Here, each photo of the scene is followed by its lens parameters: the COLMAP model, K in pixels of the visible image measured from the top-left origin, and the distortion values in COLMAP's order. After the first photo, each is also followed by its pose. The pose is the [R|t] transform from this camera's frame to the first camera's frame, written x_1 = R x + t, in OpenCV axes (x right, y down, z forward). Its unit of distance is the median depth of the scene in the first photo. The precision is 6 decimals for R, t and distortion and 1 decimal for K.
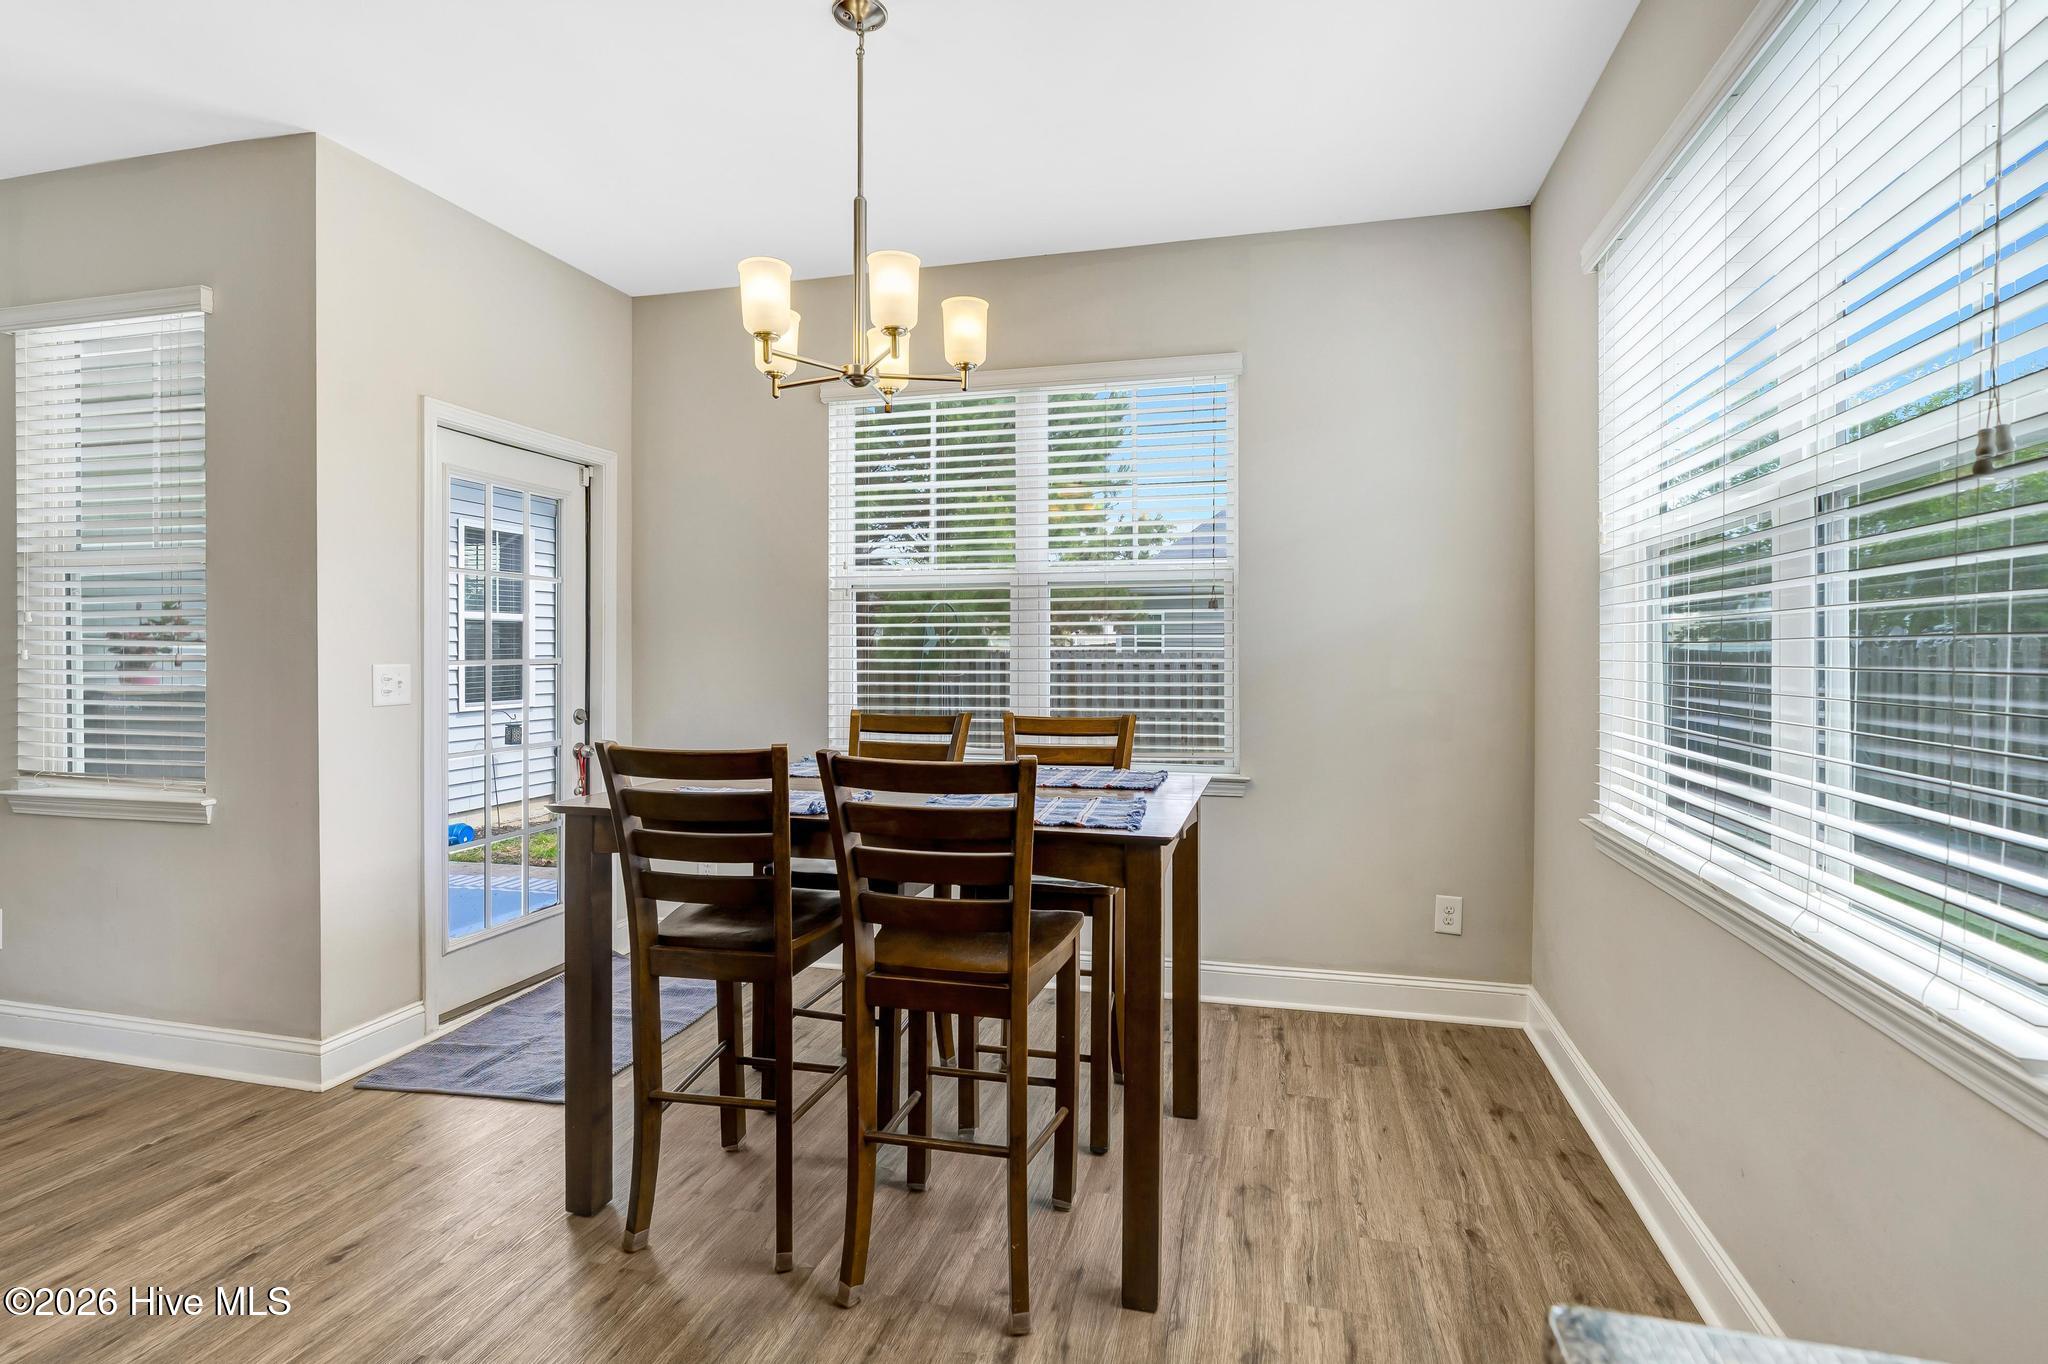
lens RADIAL K [[949.1, 0, 1020.7], [0, 949.1, 657.4], [0, 0, 1]] dist [0.001147, 0.000245]
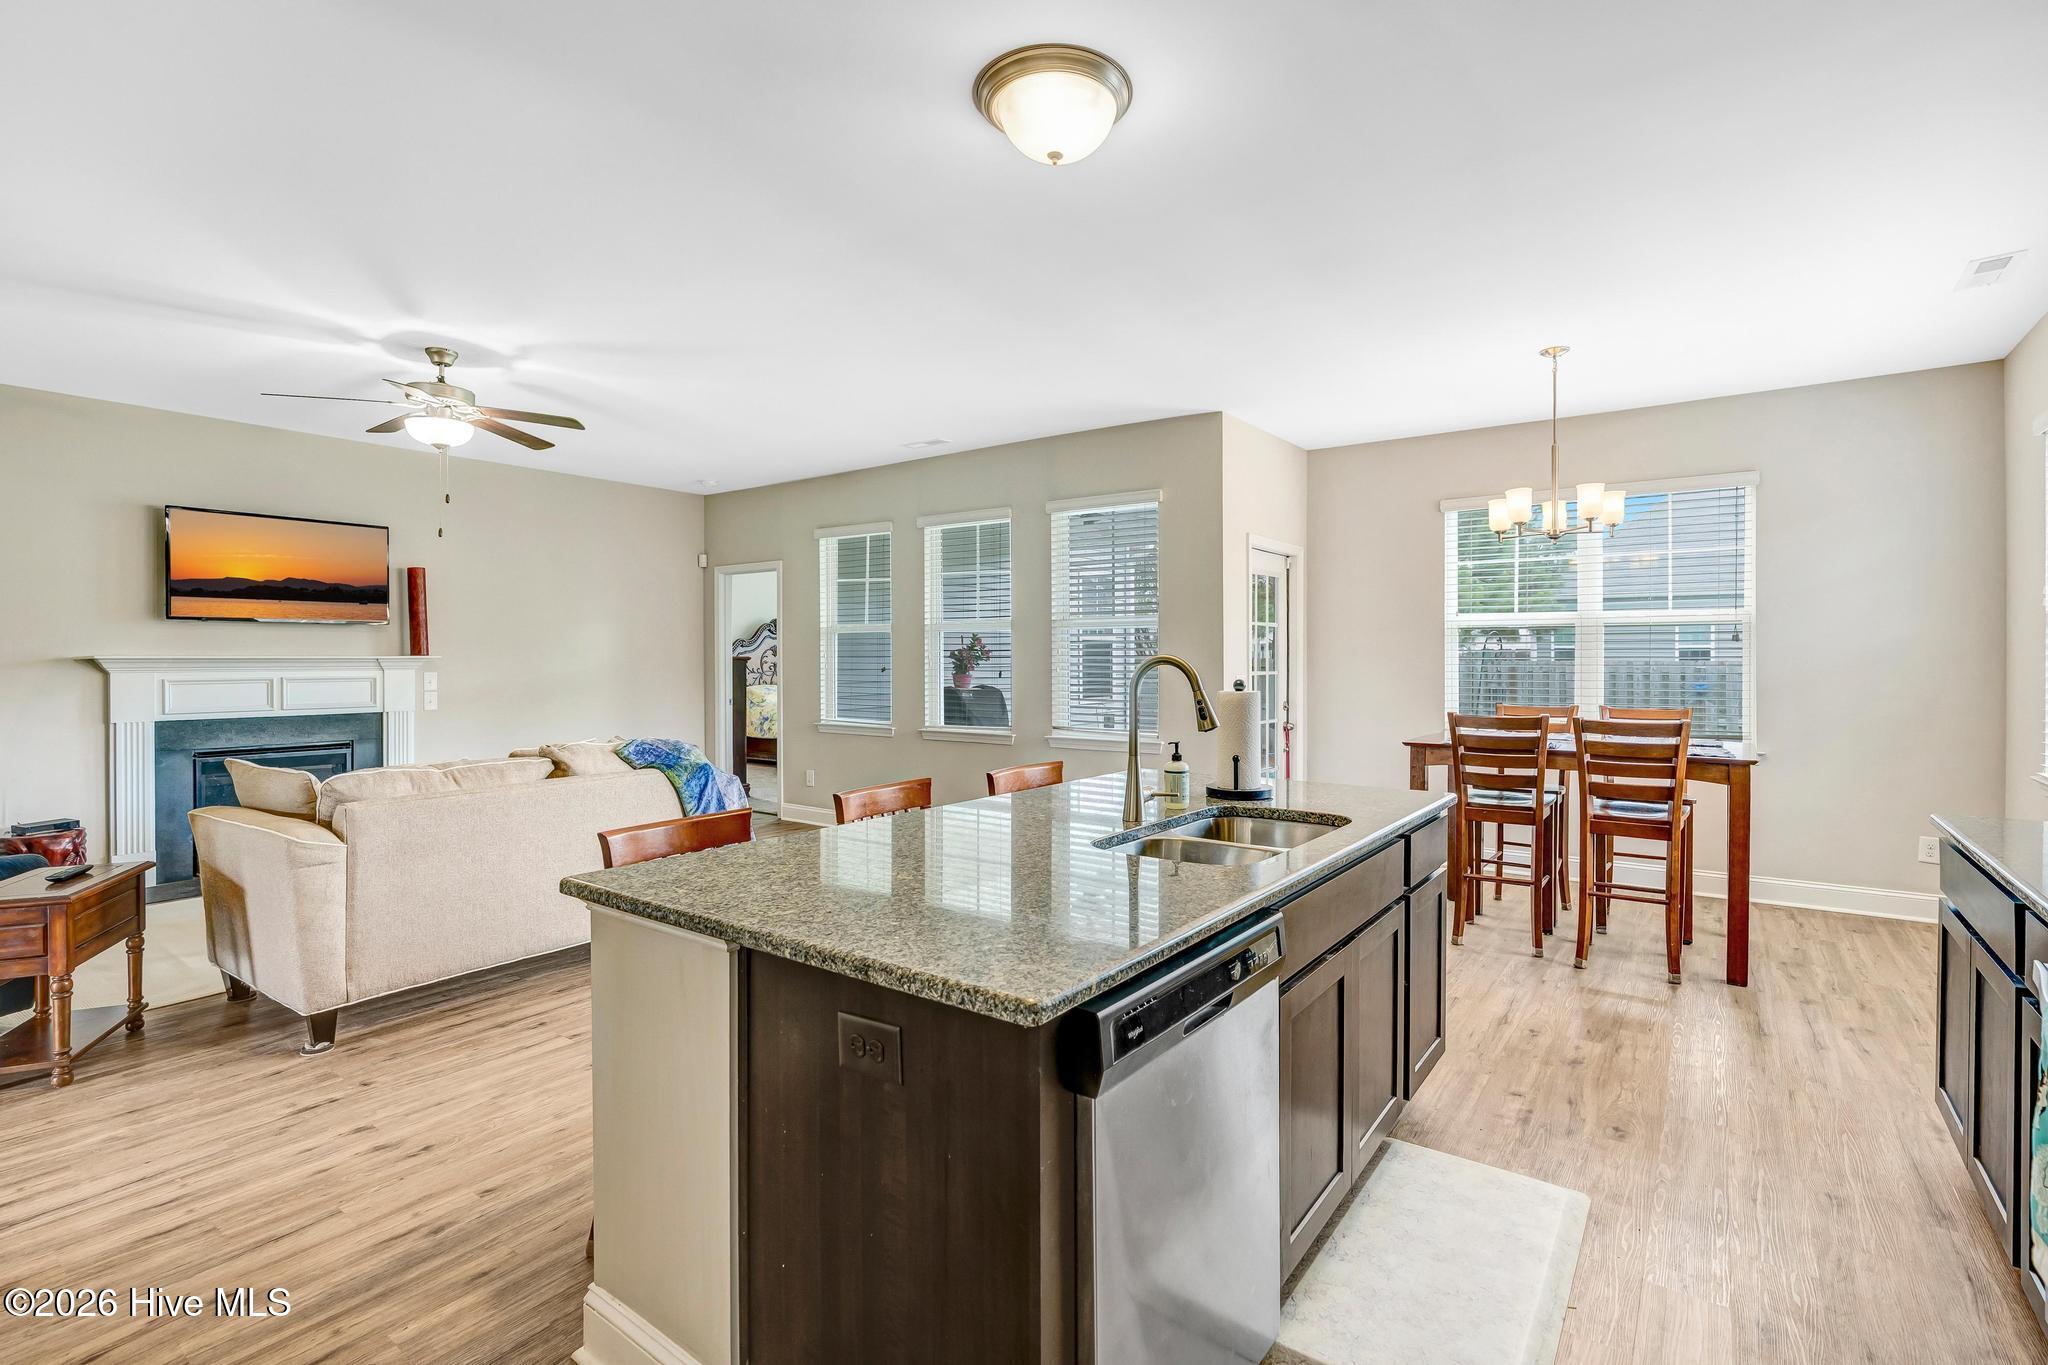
lens RADIAL K [[949.1, 0, 1020.7], [0, 949.1, 657.9], [0, 0, 1]] dist [0.001147, 0.000245]
pose [[0.937592, 0.000443, -0.347737, -0.549727], [-0.000753, 0.999999, -0.000758, -0.035252], [0.347737, 0.000972, 0.937592, -1.333514]]
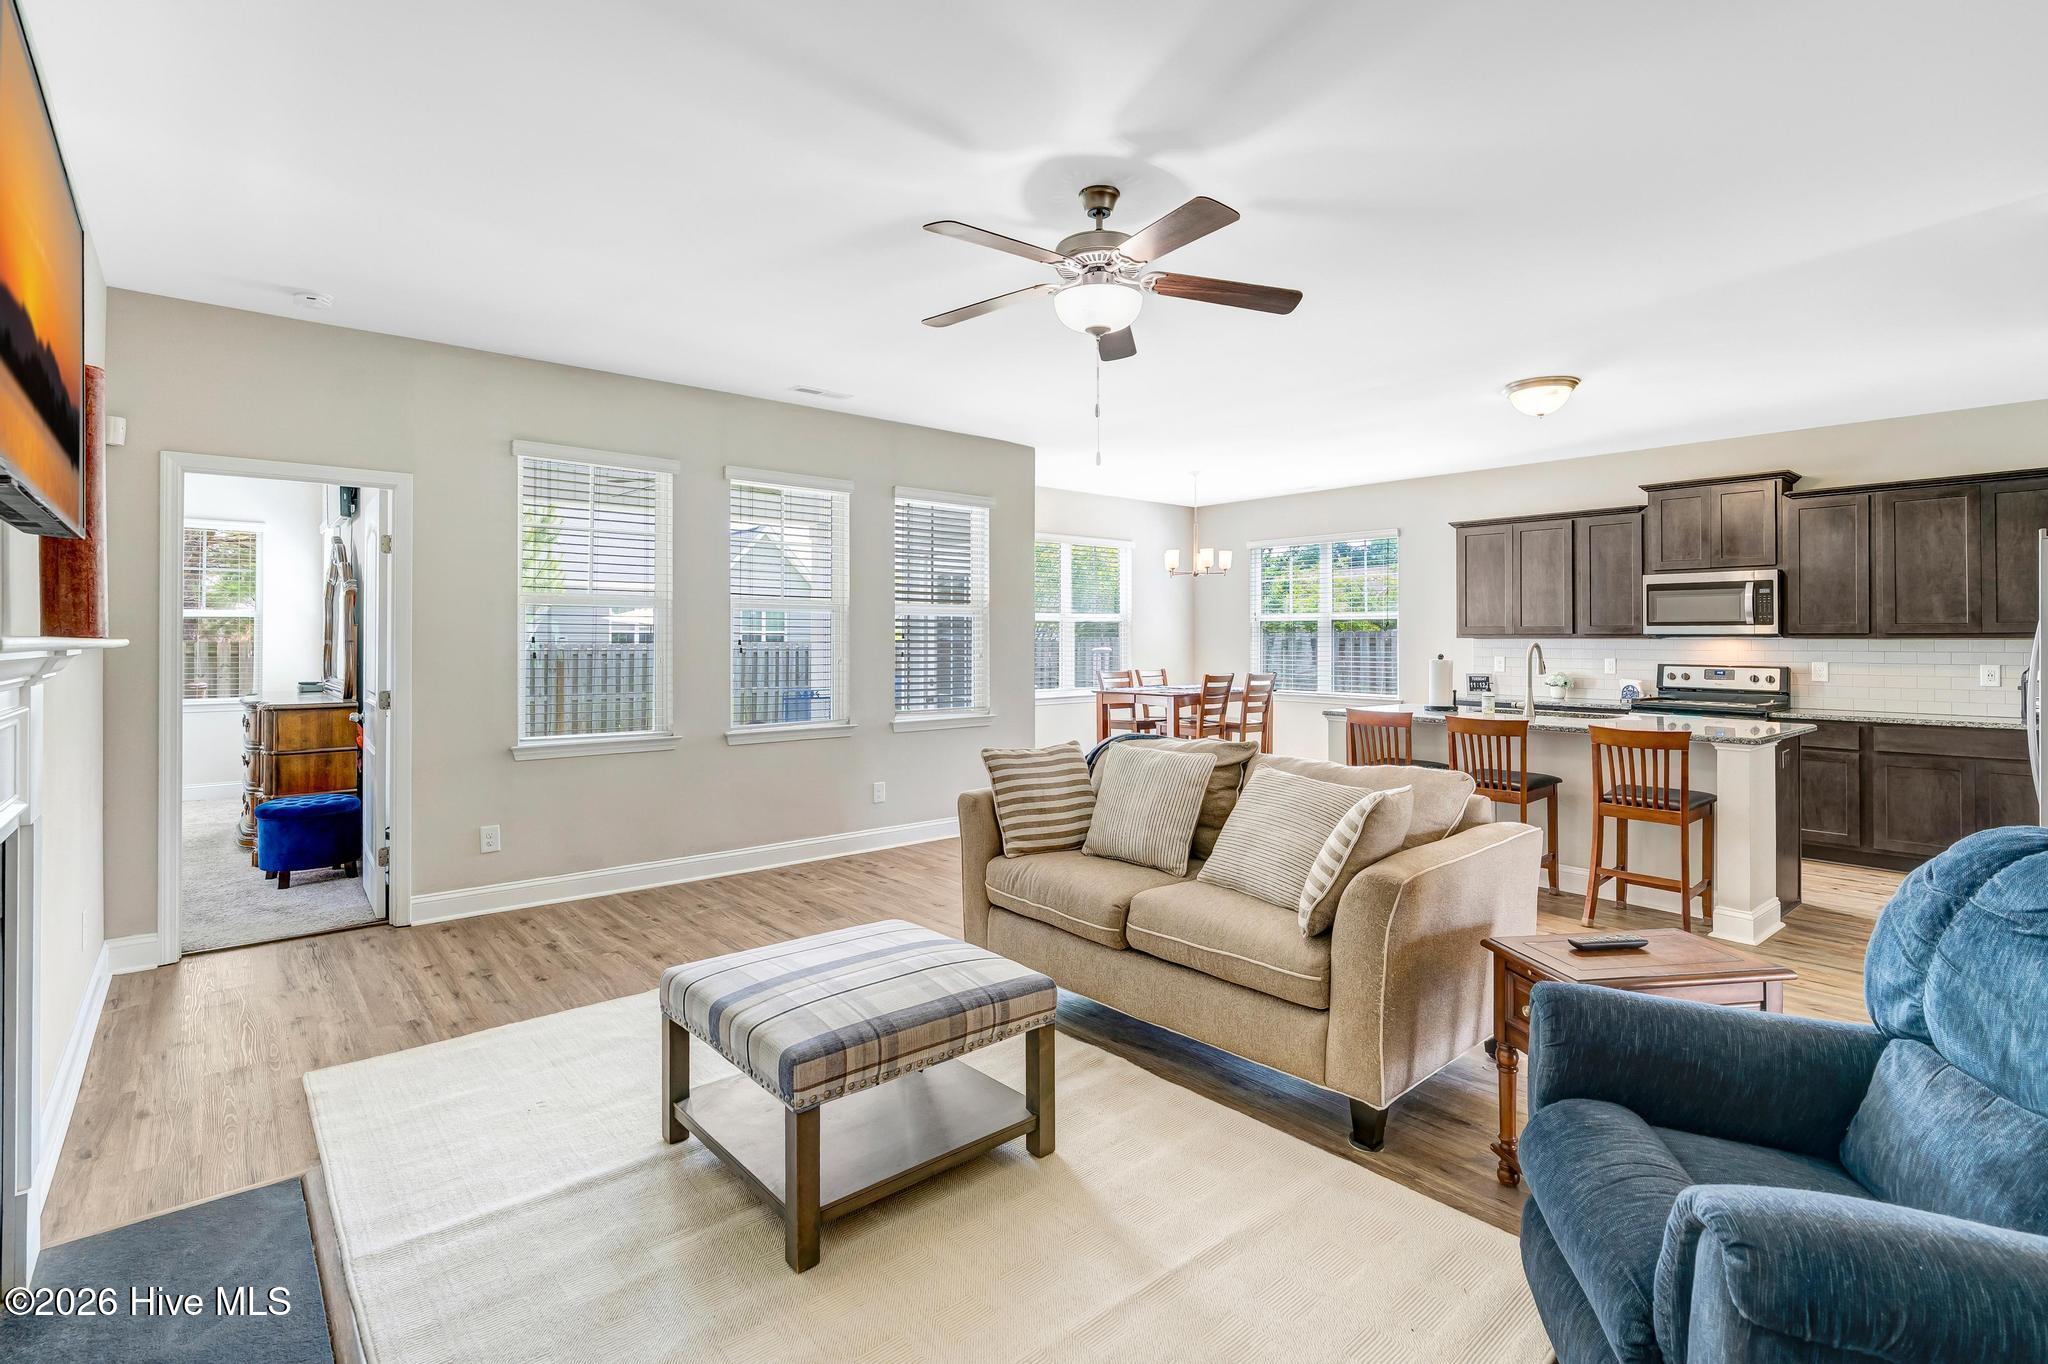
lens RADIAL K [[966.2, 0, 1024.5], [0, 966.2, 657.3], [0, 0, 1]] dist [-0.004105, 0.001100]
pose [[0.549427, -0.014018, 0.835424, -3.643165], [-0.001364, 0.999843, 0.017674, -0.048193], [-0.835541, -0.010850, 0.549321, -0.540544]]
